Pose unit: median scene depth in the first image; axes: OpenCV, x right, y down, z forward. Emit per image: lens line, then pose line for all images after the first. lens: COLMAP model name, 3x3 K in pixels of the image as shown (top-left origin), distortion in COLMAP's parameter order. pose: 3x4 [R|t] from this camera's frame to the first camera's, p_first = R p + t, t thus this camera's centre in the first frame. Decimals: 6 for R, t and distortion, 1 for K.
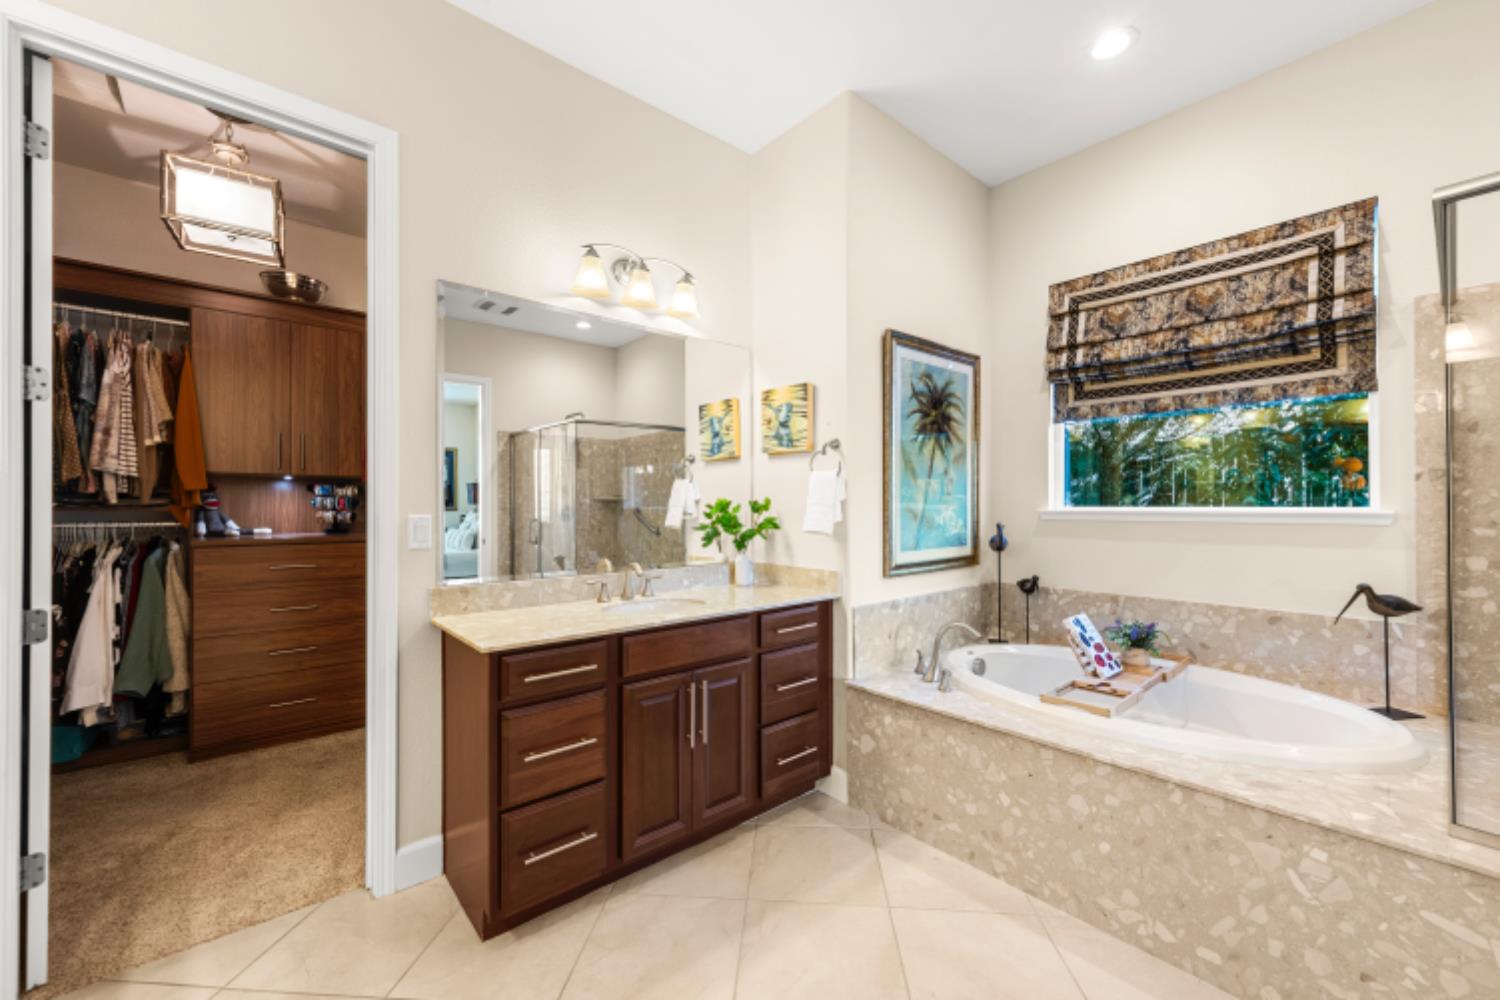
lens RADIAL K [[606.6, 0, 745.4], [0, 606.6, 503.1], [0, 0, 1]] dist [0.000854, 0.000081]
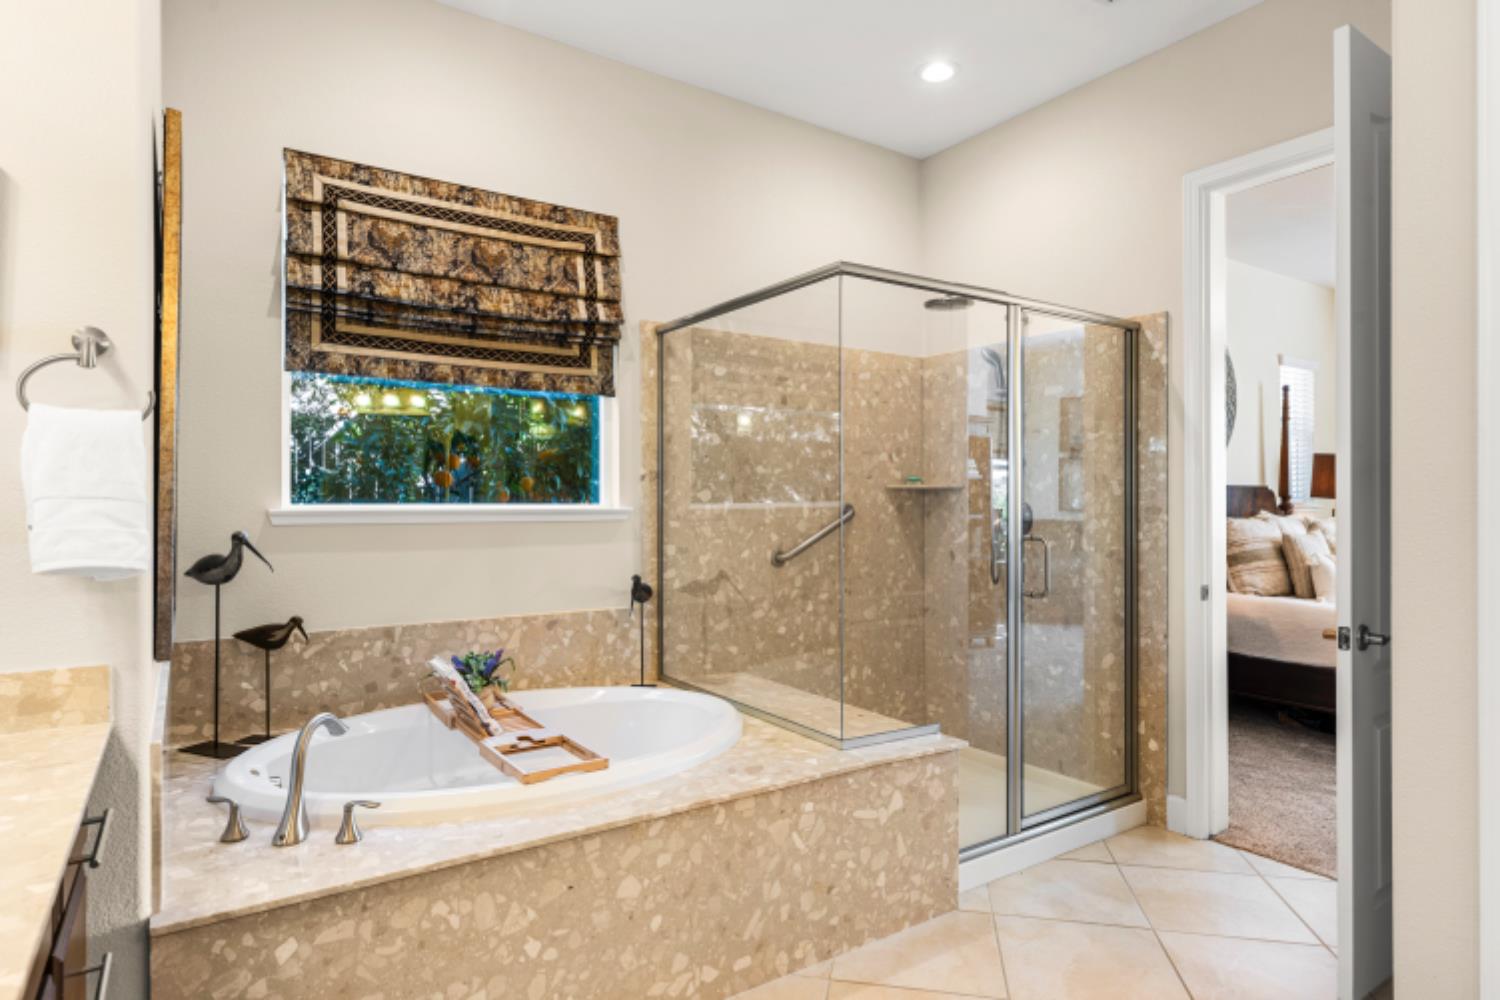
lens RADIAL K [[823.8, 0, 735.9], [0, 823.8, 503.2], [0, 0, 1]] dist [0.000254, 0.000052]
pose [[0.110123, 0.001592, 0.993917, -0.351137], [-0.004751, 0.999988, -0.001075, 0.004901], [-0.993907, -0.004604, 0.110129, 0.551220]]
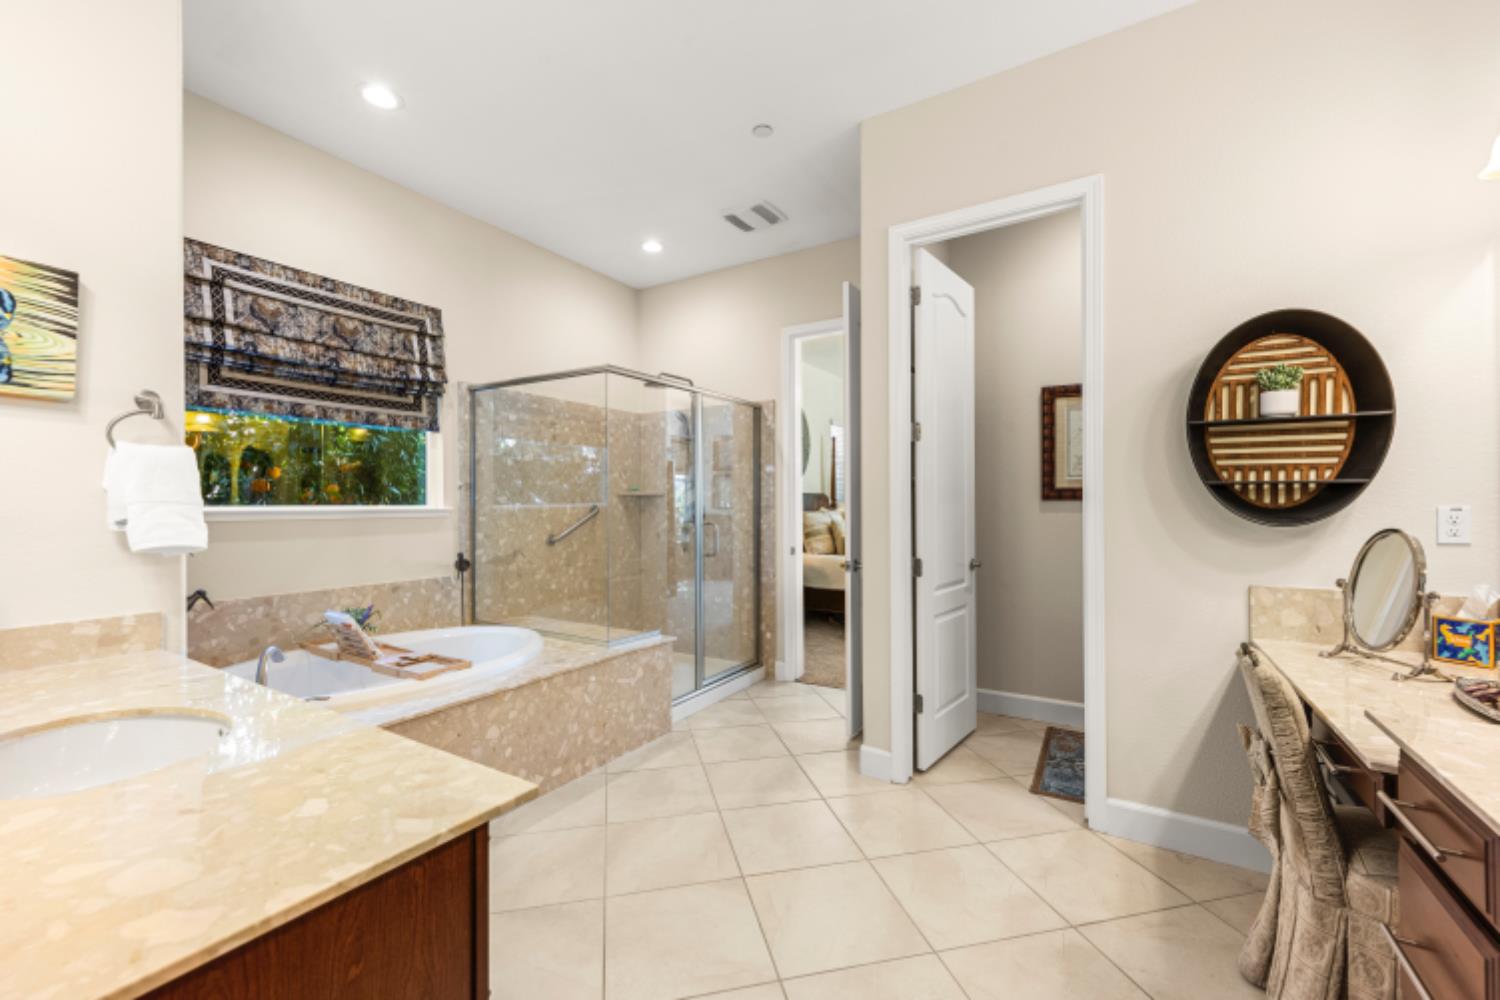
lens RADIAL K [[606.6, 0, 745.4], [0, 606.6, 503.1], [0, 0, 1]] dist [0.000854, 0.000081]
pose [[-0.318076, 0.003300, 0.948060, -0.631544], [-0.000413, 0.999993, -0.003619, 0.005169], [-0.948065, -0.001543, -0.318072, 0.660485]]
